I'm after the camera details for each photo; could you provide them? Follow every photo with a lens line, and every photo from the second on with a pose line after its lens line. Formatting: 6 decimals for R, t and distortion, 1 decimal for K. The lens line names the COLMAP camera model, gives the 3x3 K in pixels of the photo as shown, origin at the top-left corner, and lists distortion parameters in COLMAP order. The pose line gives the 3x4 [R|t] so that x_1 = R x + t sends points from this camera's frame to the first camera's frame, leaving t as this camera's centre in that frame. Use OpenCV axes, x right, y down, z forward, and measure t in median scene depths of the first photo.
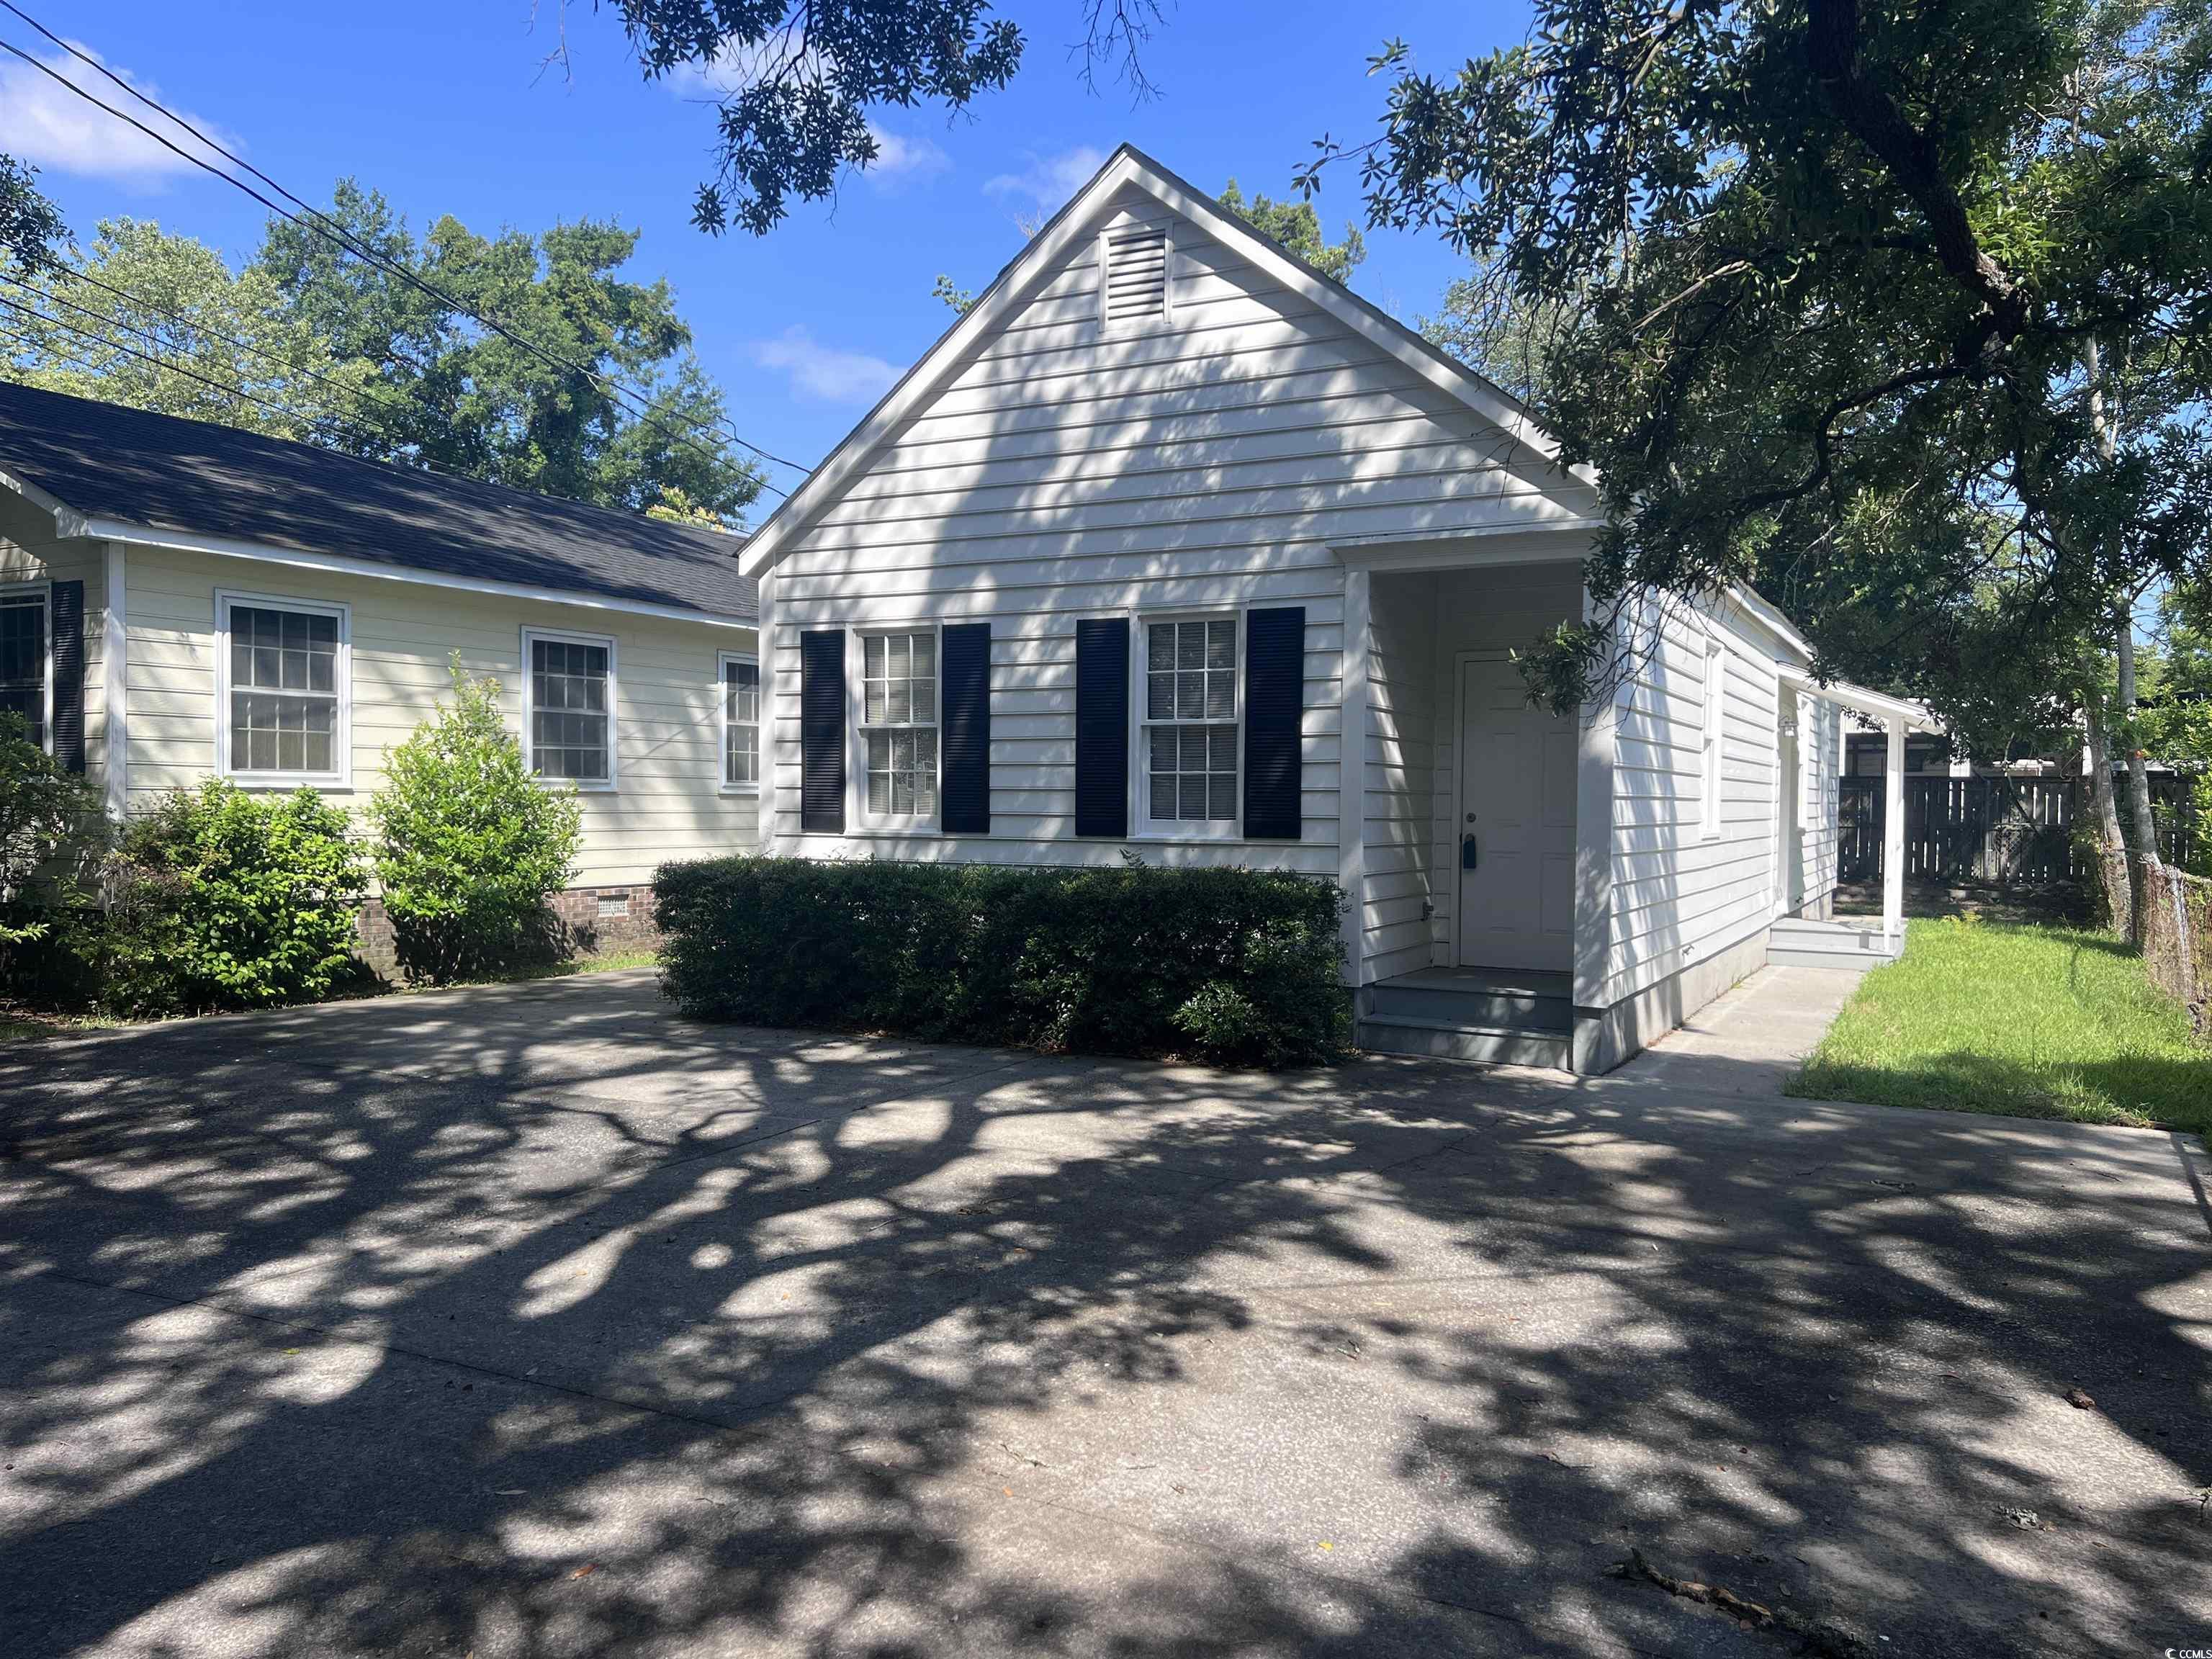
lens RADIAL K [[1606.8, 0, 1106.0], [0, 1606.8, 829.5], [0, 0, 1]] dist [0.059400, -0.004127]
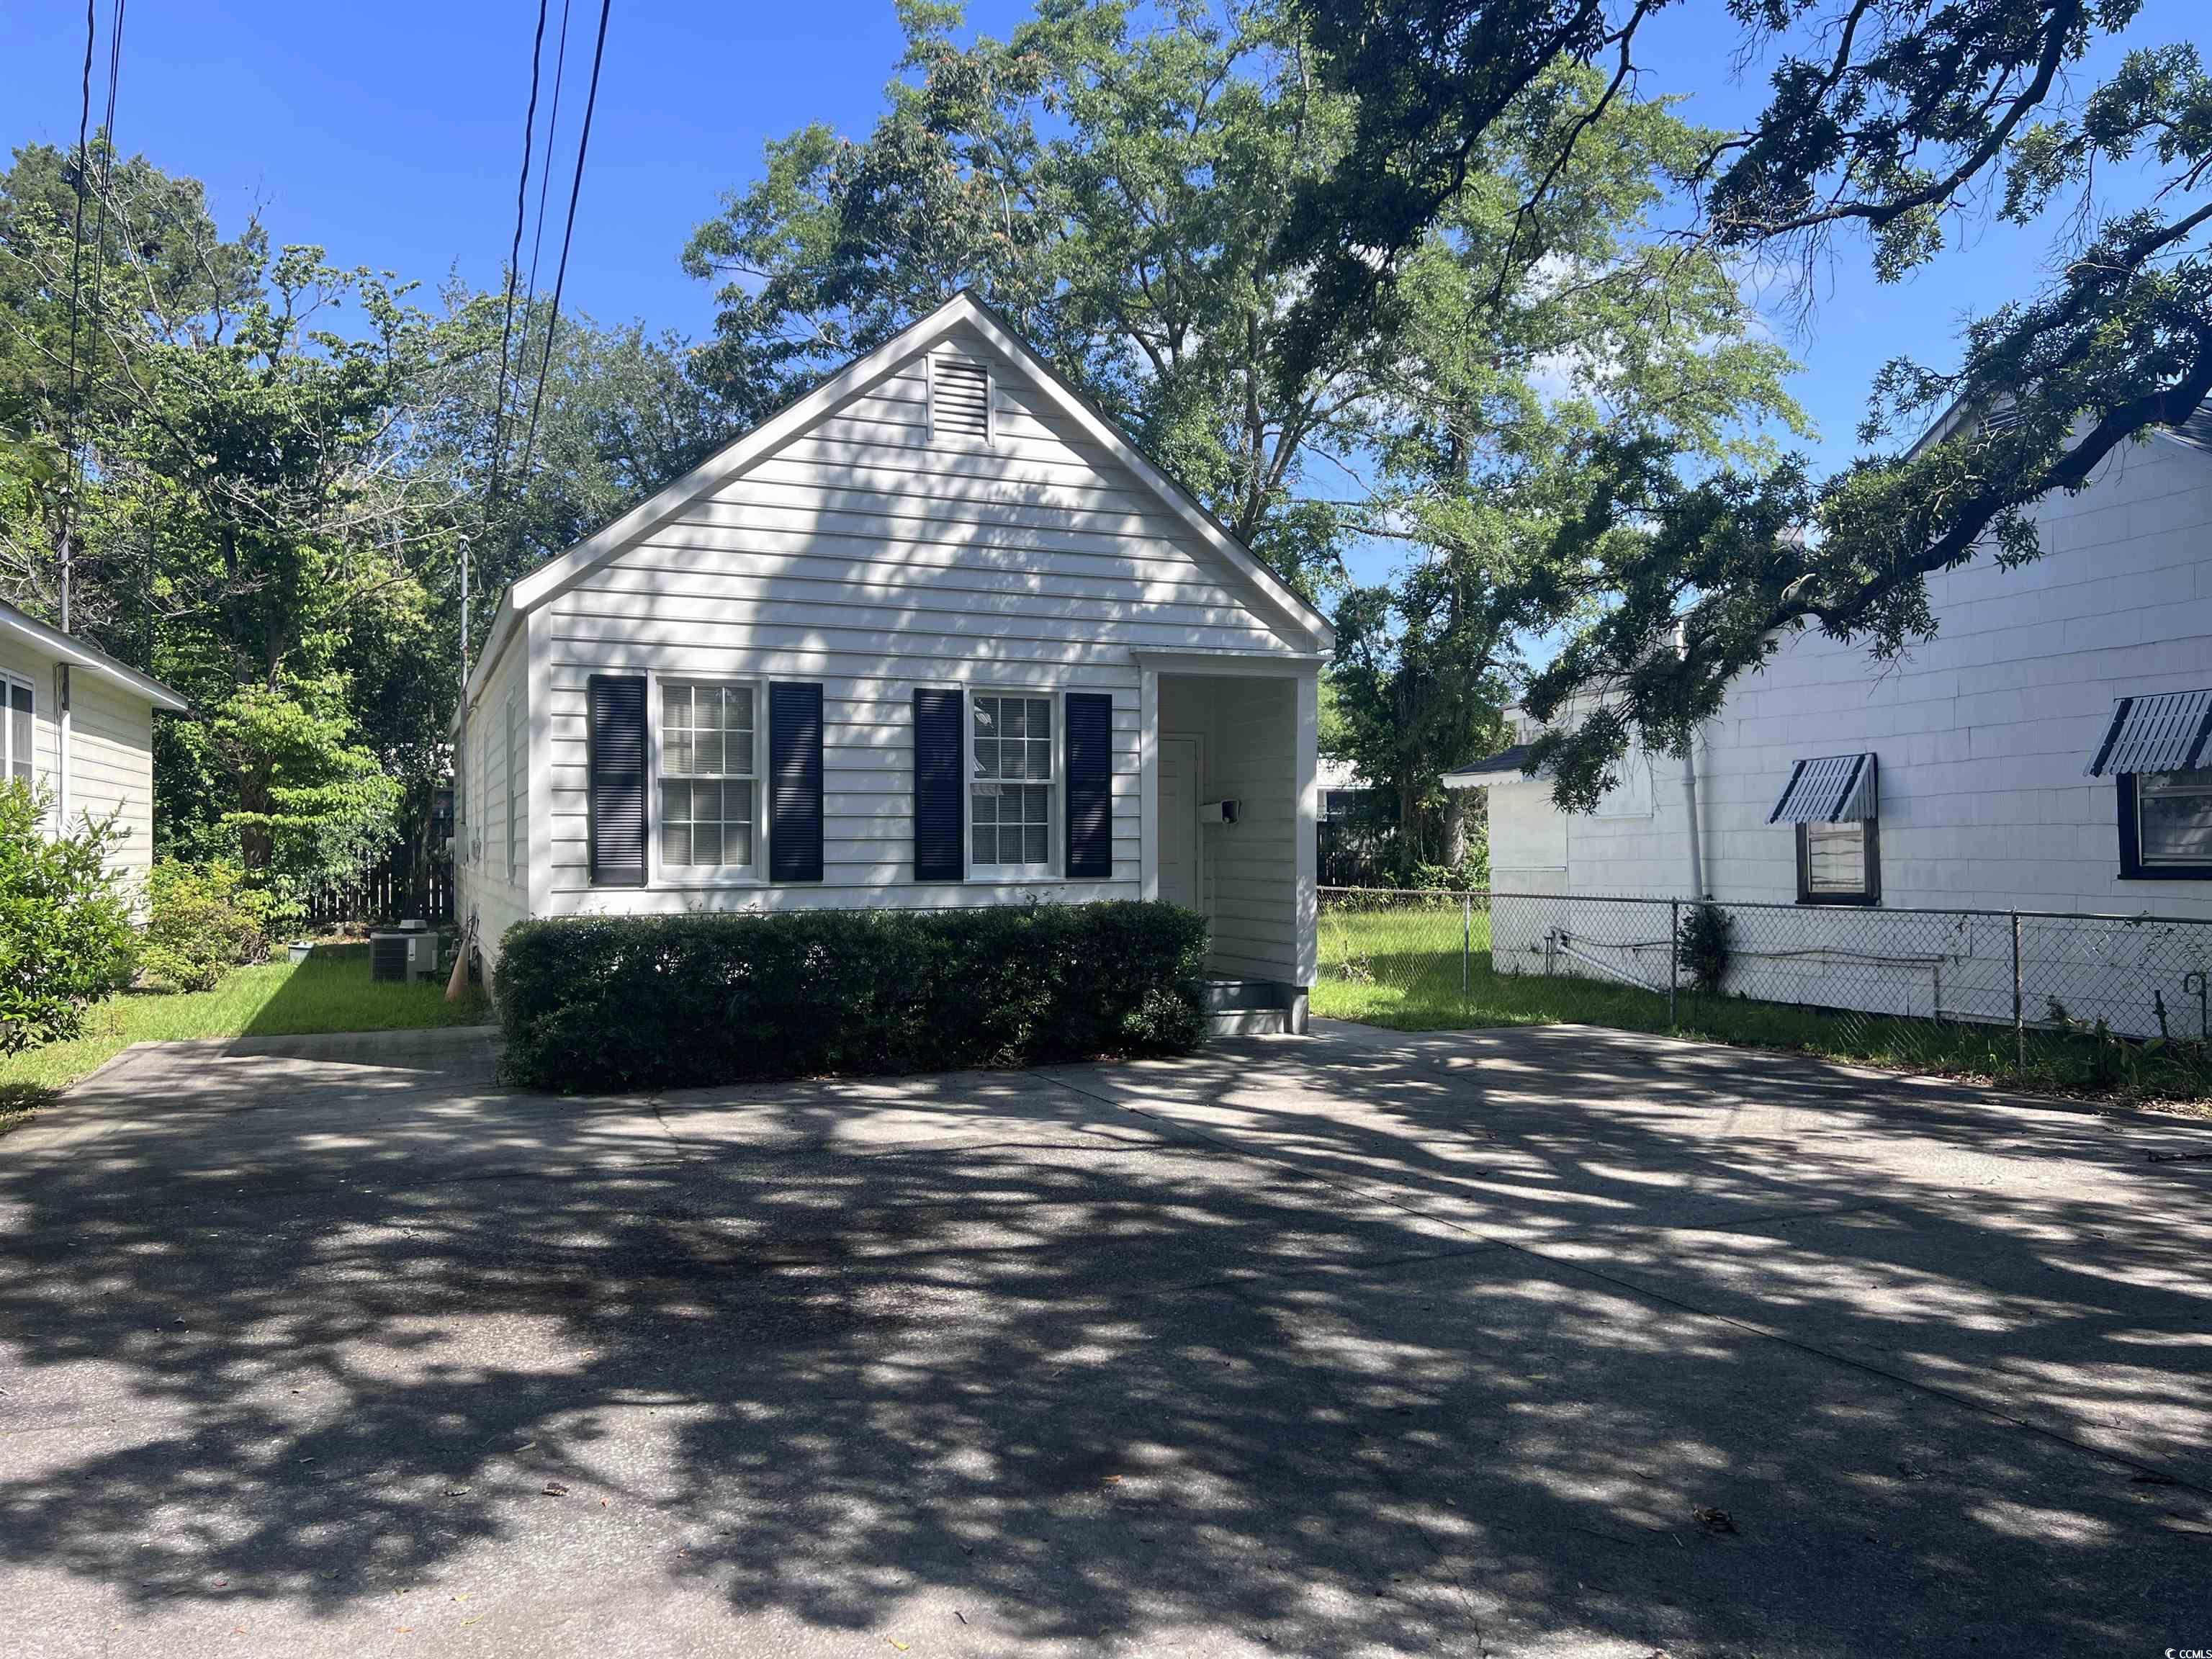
lens RADIAL K [[1606.8, 0, 1106.0], [0, 1606.8, 829.5], [0, 0, 1]] dist [0.059400, -0.004127]
pose [[0.635227, -0.002744, 0.772321, -0.803504], [0.024021, 0.999580, -0.016205, -0.010136], [-0.771952, 0.028846, 0.635026, 0.184768]]
